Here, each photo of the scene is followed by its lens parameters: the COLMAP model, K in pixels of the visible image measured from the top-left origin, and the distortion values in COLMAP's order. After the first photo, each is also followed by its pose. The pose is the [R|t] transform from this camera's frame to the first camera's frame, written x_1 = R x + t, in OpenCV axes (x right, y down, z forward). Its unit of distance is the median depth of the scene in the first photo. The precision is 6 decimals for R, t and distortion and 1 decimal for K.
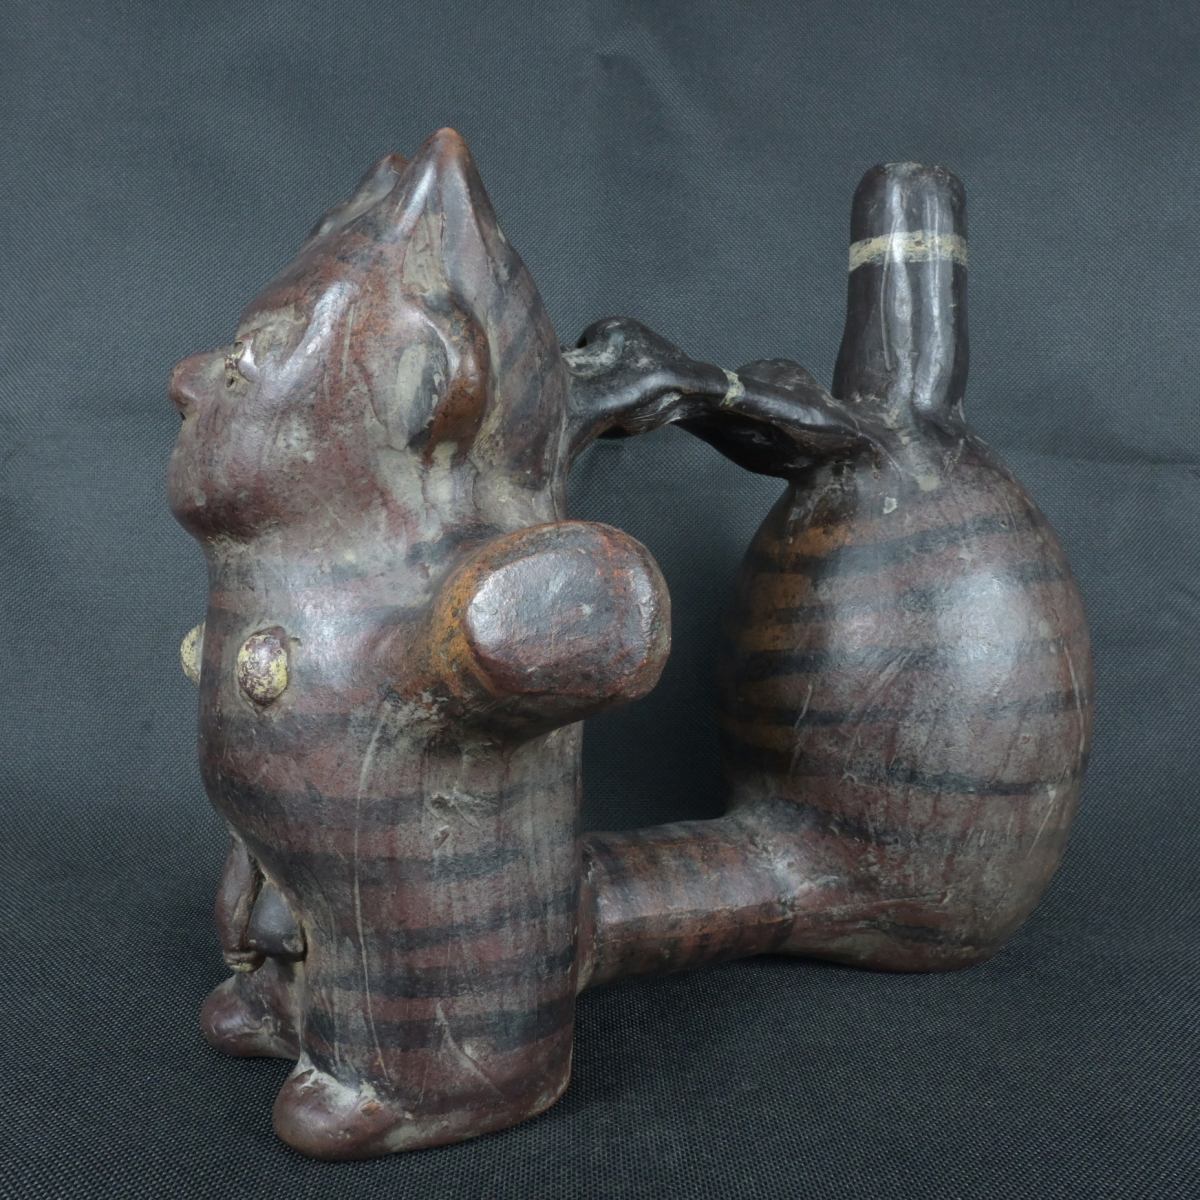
lens RADIAL K [[1295.8, 0, 603.8], [0, 1295.8, 593.5], [0, 0, 1]] dist [0.004645, 0.000000]
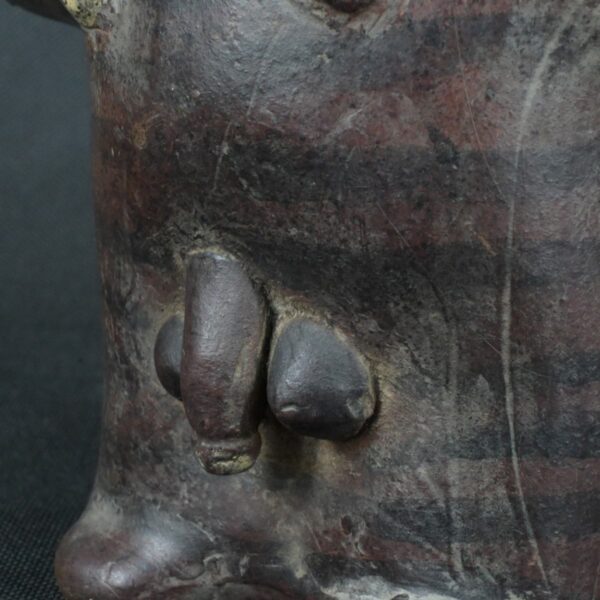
lens RADIAL K [[1962.2, 0, 301.0], [0, 1962.2, 298.5], [0, 0, 1]] dist [0.063073, 0.000000]
pose [[0.953279, -0.068721, 0.294171, -0.568755], [0.042232, 0.994535, 0.095477, 0.131417], [-0.299125, -0.078593, 0.950972, 0.106737]]
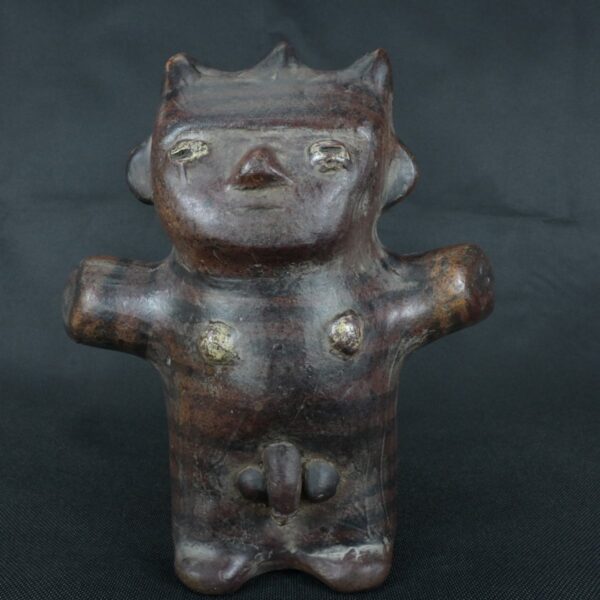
lens RADIAL K [[647.9, 0, 301.3], [0, 647.9, 303.2], [0, 0, 1]] dist [0.004645, 0.000000]
pose [[0.502553, -0.112373, 0.857212, -1.047205], [0.088731, 0.992985, 0.078151, -0.058946], [-0.859981, 0.036787, 0.508998, 0.603127]]
